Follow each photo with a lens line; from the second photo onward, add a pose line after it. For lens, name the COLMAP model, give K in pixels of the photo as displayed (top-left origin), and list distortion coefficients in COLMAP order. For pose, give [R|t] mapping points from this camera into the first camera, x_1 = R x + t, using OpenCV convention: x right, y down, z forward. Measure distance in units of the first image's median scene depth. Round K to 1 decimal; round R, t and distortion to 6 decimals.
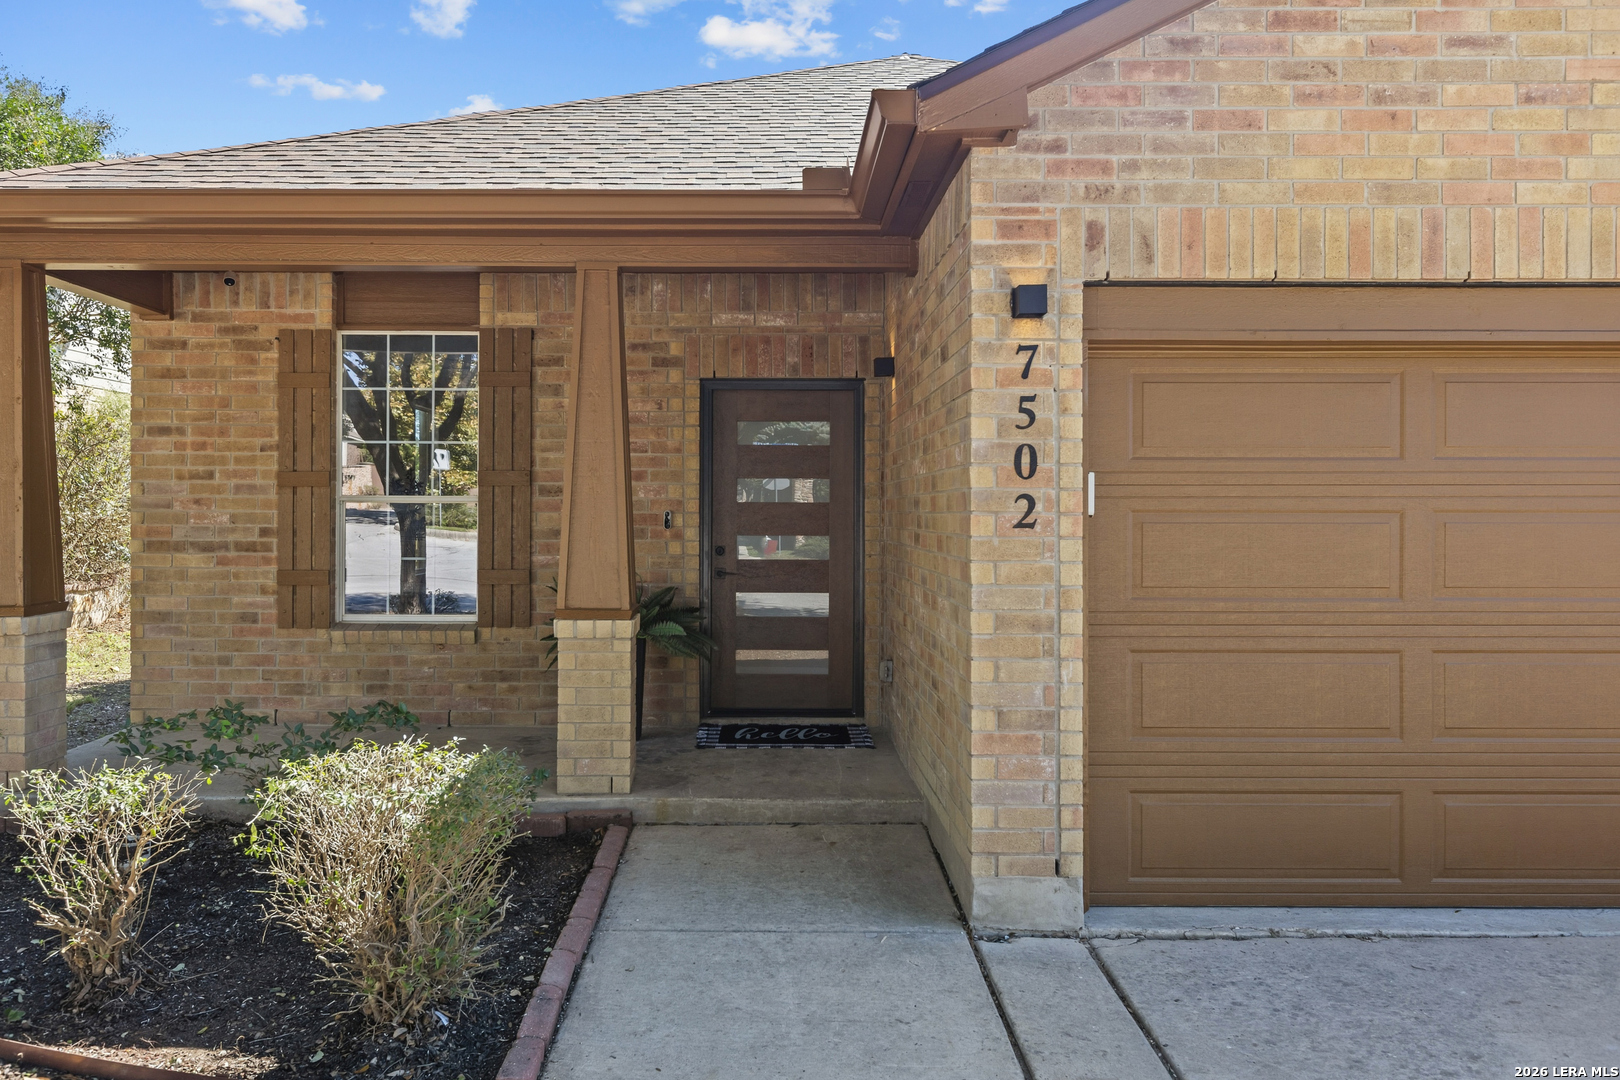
lens RADIAL K [[1092.6, 0, 810.2], [0, 1092.6, 505.9], [0, 0, 1]] dist [0.002315, 0.000235]
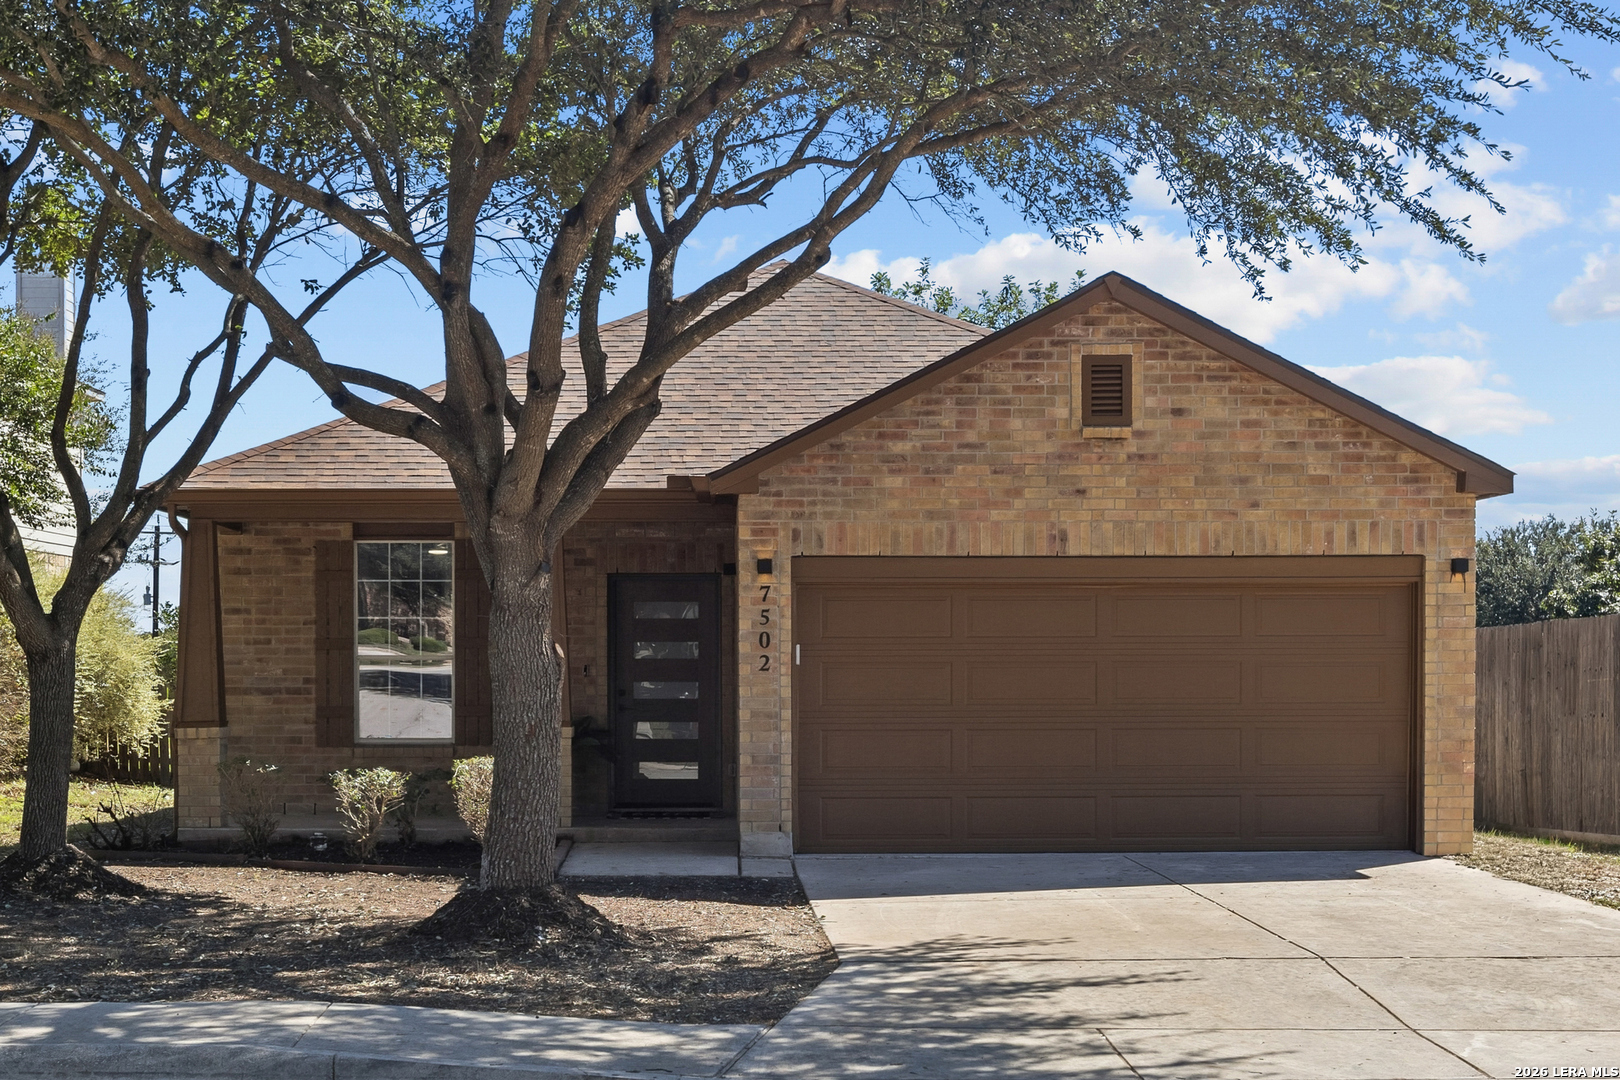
lens RADIAL K [[1779.5, 0, 807.8], [0, 1779.5, 678.7], [0, 0, 1]] dist [-0.010595, -0.003555]
pose [[0.999693, -0.004106, 0.024427, 0.195890], [0.003889, 0.999952, 0.008951, 0.004931], [-0.024463, -0.008853, 0.999662, -2.509643]]
